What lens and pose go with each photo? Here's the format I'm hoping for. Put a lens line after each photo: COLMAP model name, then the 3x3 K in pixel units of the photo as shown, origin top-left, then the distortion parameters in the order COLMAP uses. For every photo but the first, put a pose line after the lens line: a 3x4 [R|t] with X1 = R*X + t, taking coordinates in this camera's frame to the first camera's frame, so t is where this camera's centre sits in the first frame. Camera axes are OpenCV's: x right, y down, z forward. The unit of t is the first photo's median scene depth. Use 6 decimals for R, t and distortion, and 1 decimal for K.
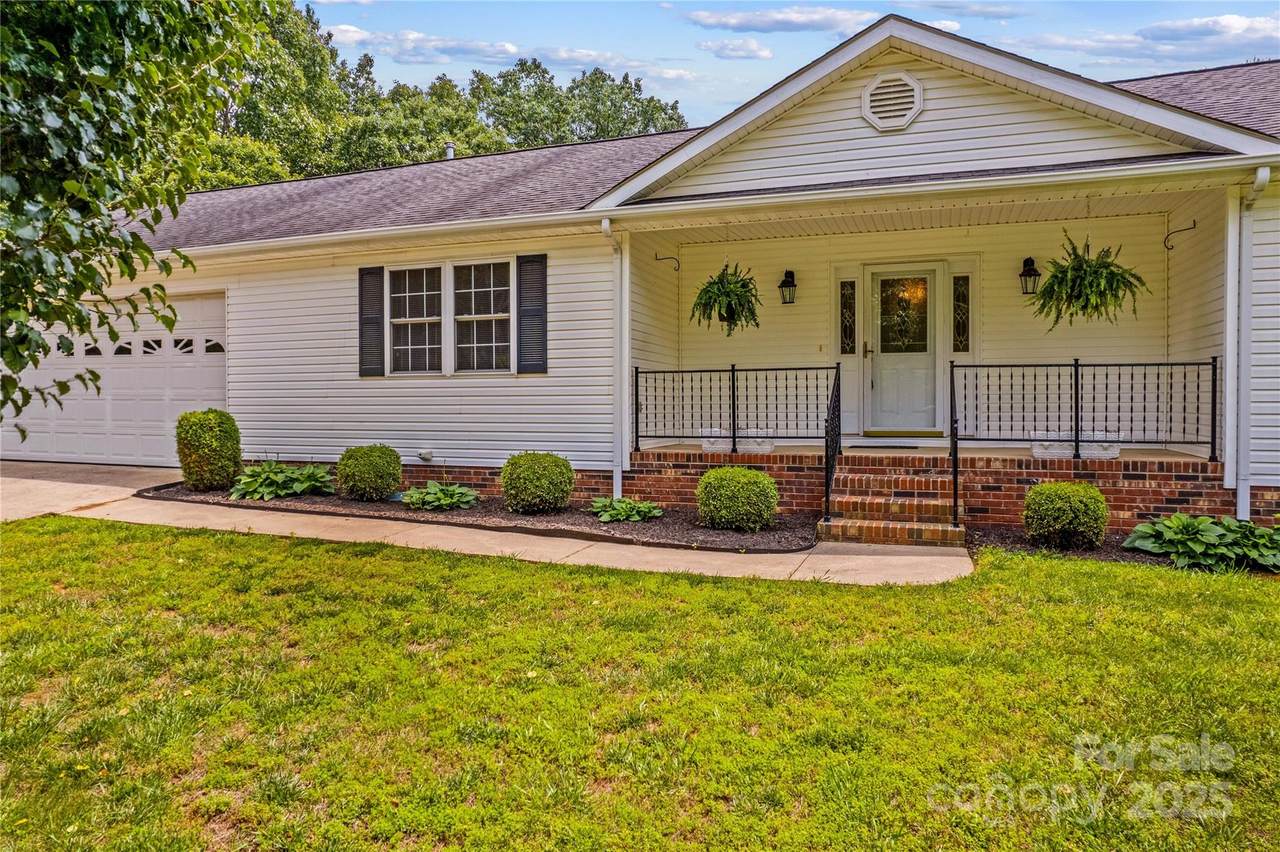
lens RADIAL K [[815.9, 0, 640.0], [0, 815.9, 426.0], [0, 0, 1]] dist [-0.025973, 0.003570]
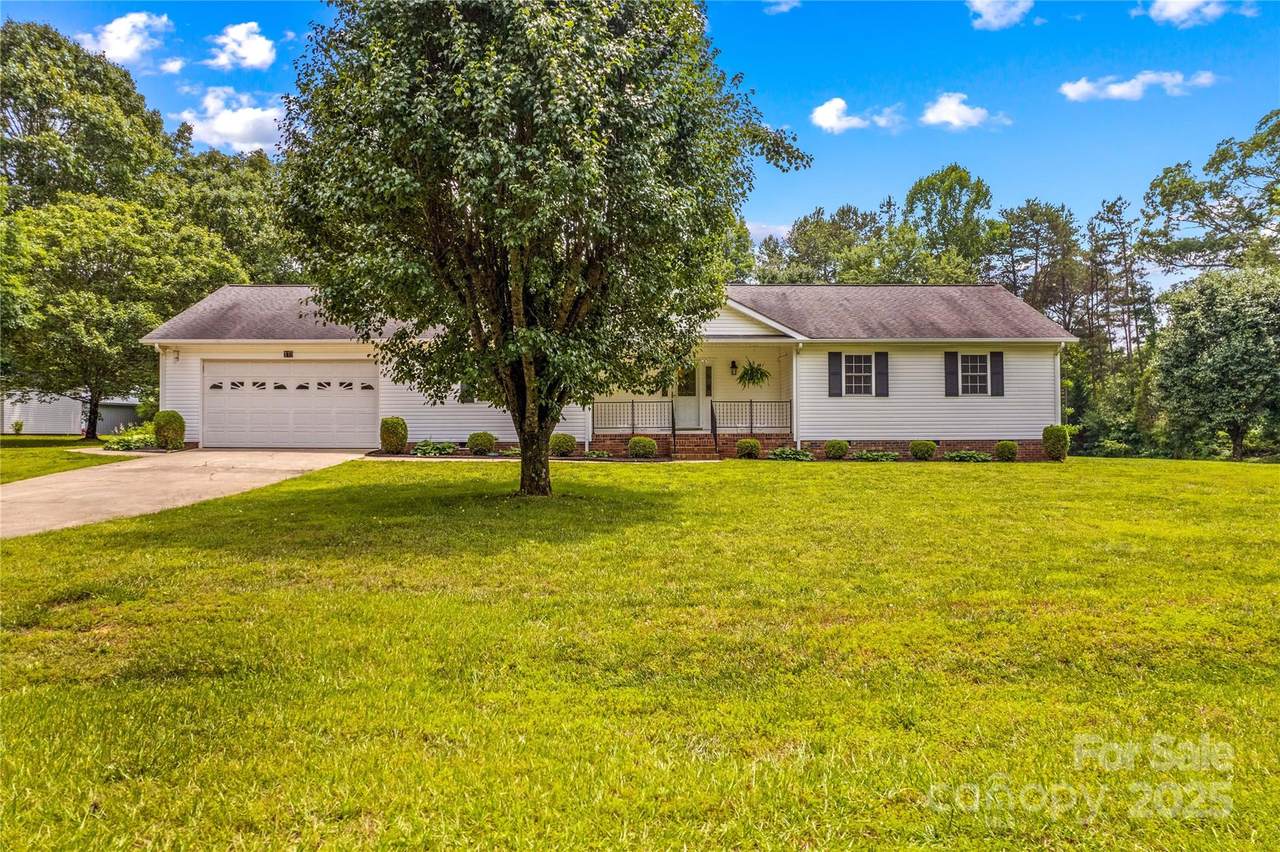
lens RADIAL K [[781.3, 0, 640.0], [0, 781.3, 426.0], [0, 0, 1]] dist [-0.052590, 0.054112]
pose [[0.933201, 0.004077, 0.359331, -0.722419], [0.011073, 0.999135, -0.040095, 0.102740], [-0.359183, 0.041395, 0.932349, -1.263632]]
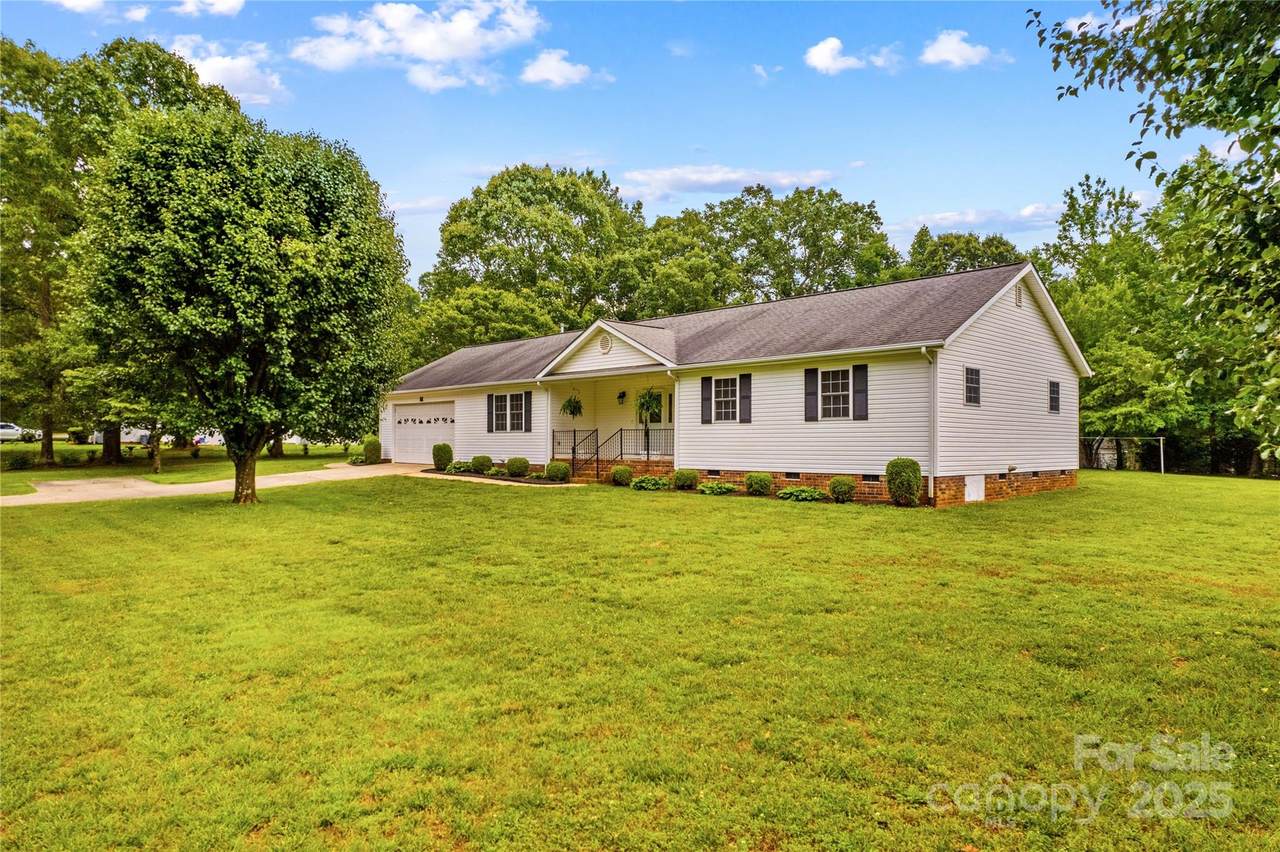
lens RADIAL K [[836.4, 0, 626.3], [0, 836.4, 445.2], [0, 0, 1]] dist [-0.005517, 0.000121]
pose [[0.890992, 0.007130, -0.453963, 1.571383], [-0.021492, 0.999418, -0.026485, 0.056751], [0.453510, 0.033355, 0.890627, -1.528768]]
